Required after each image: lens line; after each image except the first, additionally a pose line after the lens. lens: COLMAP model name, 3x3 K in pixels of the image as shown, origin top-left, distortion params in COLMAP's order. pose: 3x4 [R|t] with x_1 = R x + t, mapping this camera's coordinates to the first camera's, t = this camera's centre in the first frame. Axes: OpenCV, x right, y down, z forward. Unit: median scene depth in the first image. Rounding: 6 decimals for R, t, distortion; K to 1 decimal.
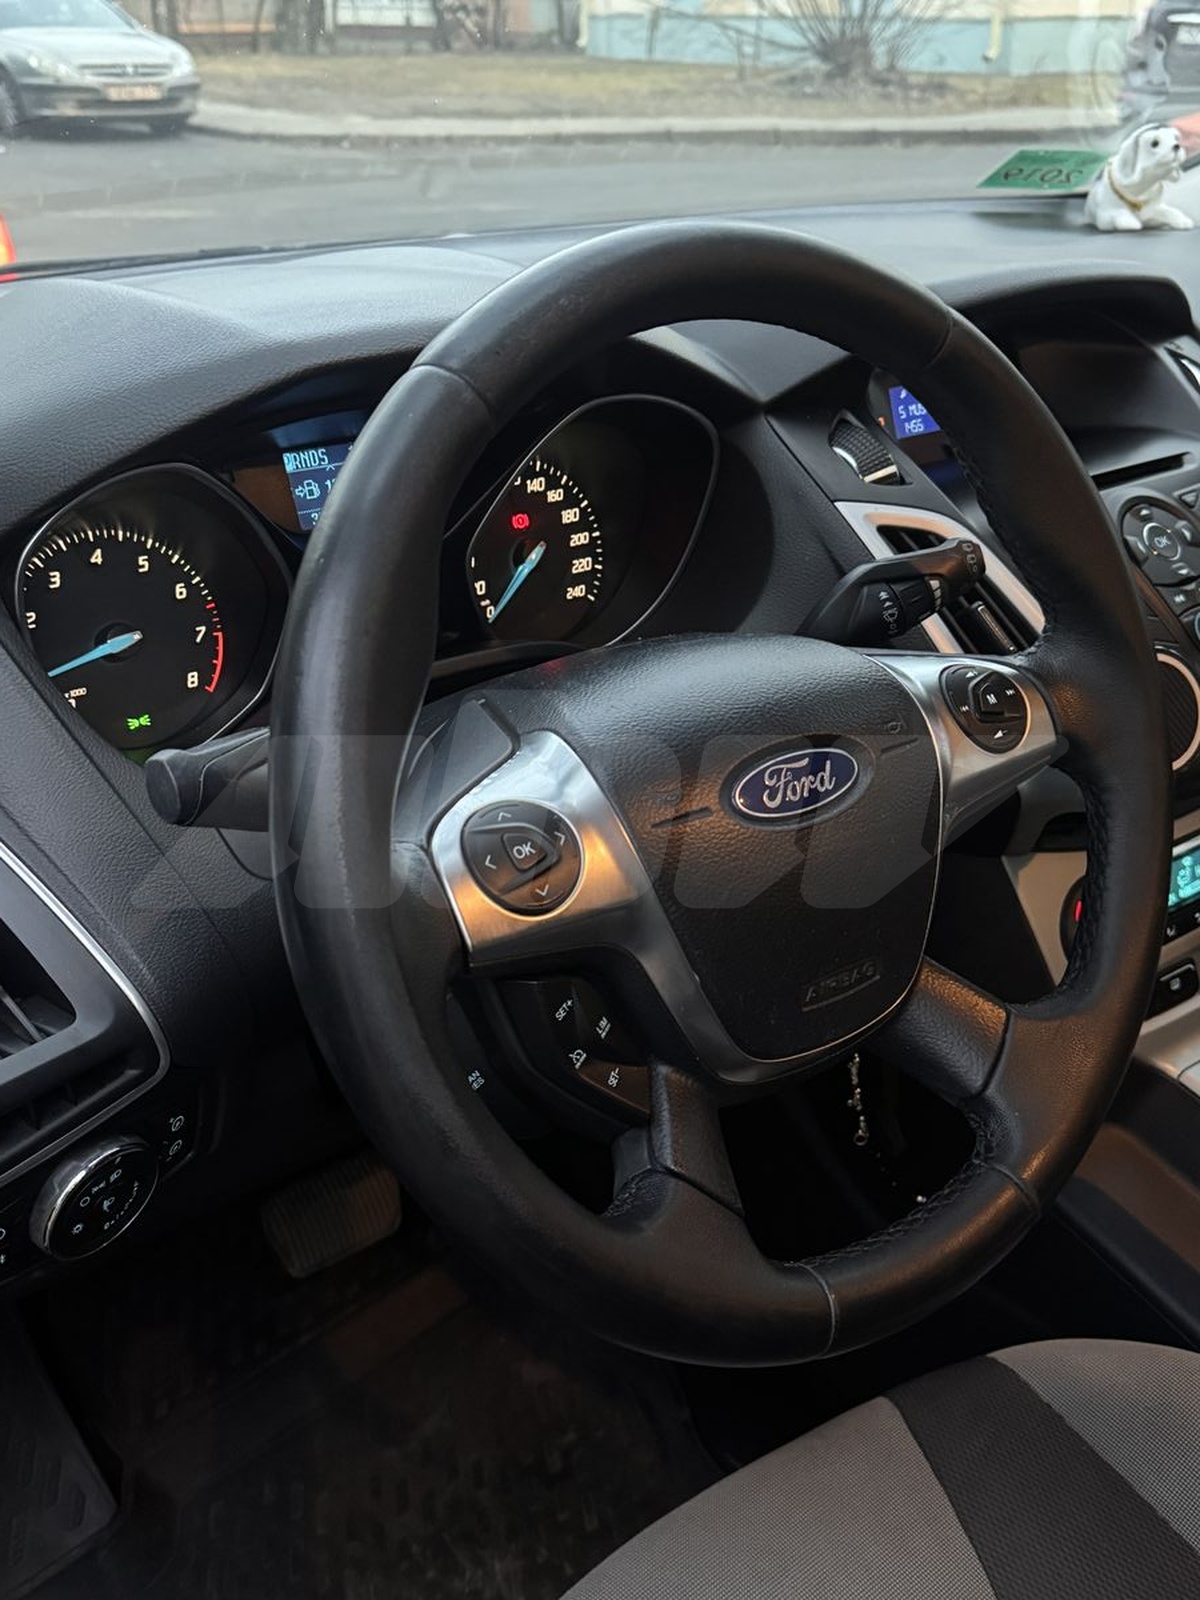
lens RADIAL K [[1596.8, 0, 597.4], [0, 1596.8, 817.0], [0, 0, 1]] dist [0.006749, 0.000000]
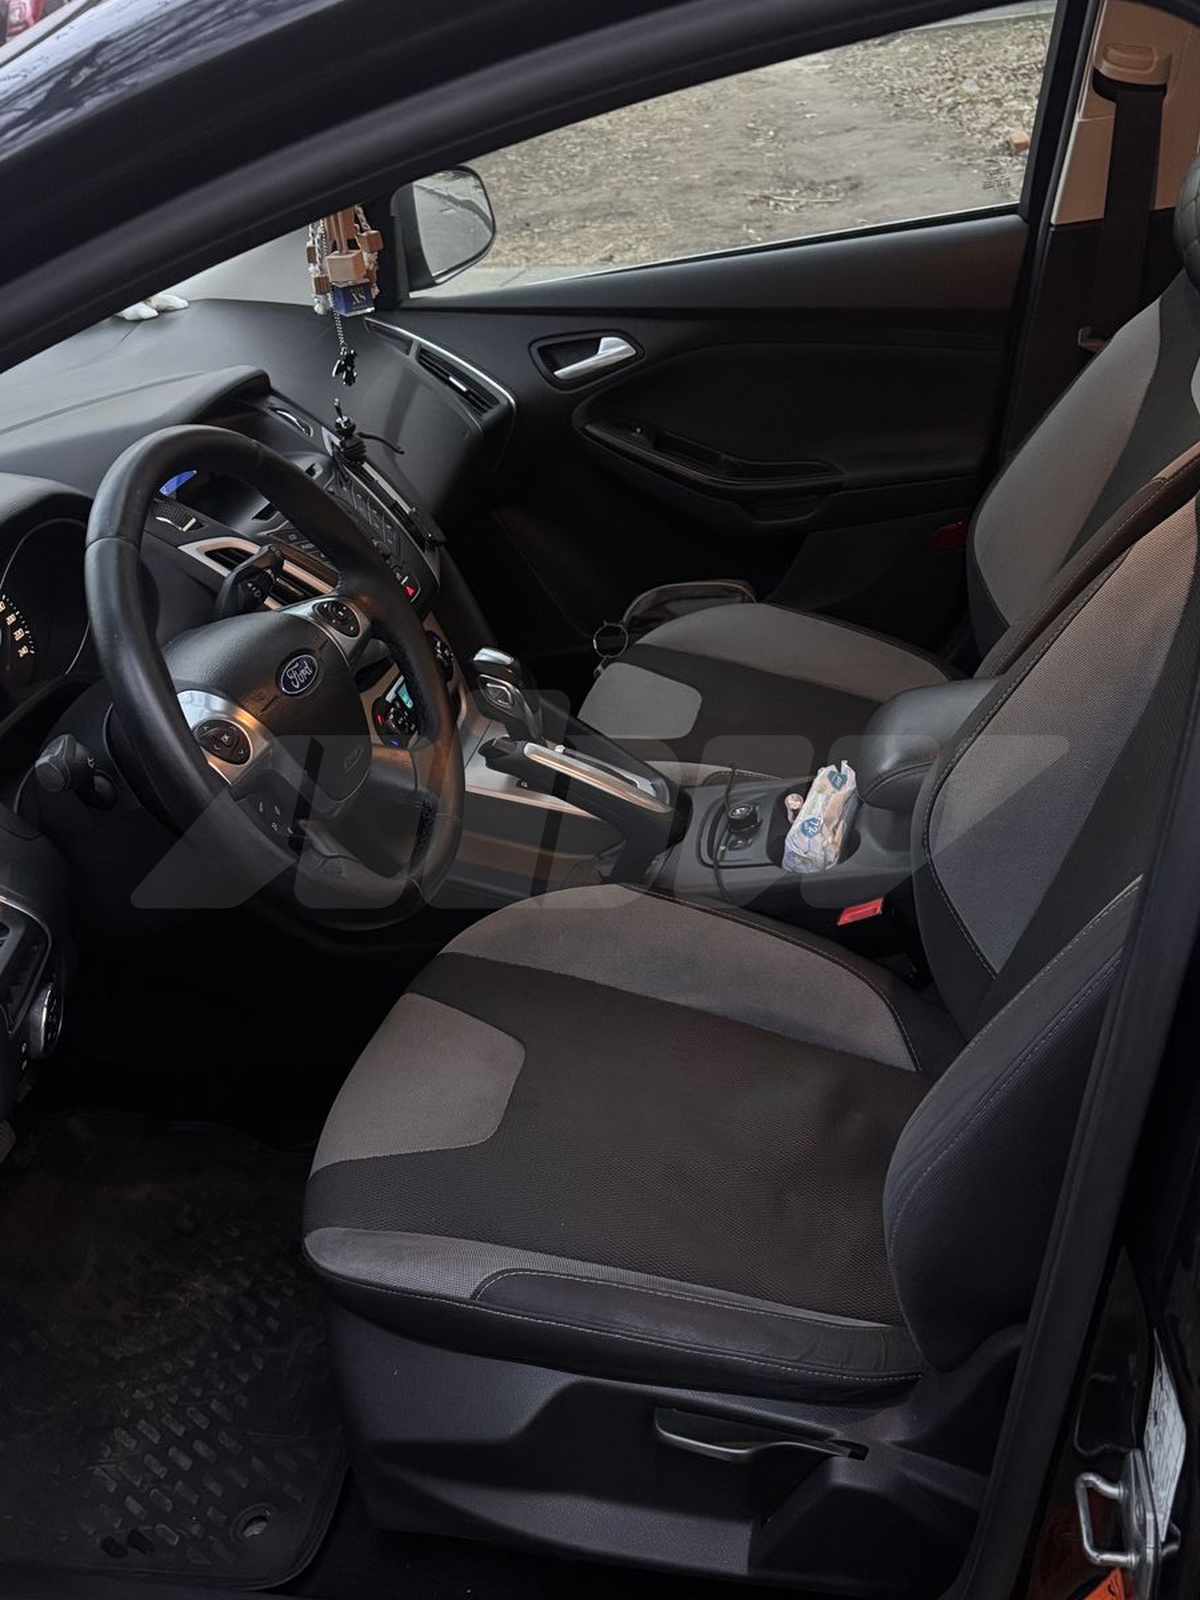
lens RADIAL K [[1596.8, 0, 603.3], [0, 1596.8, 796.6], [0, 0, 1]] dist [0.006749, 0.000000]
pose [[0.754932, -0.380073, 0.534436, -0.556992], [0.376797, 0.918377, 0.120864, 0.016437], [-0.536751, 0.110130, 0.836522, -0.699894]]
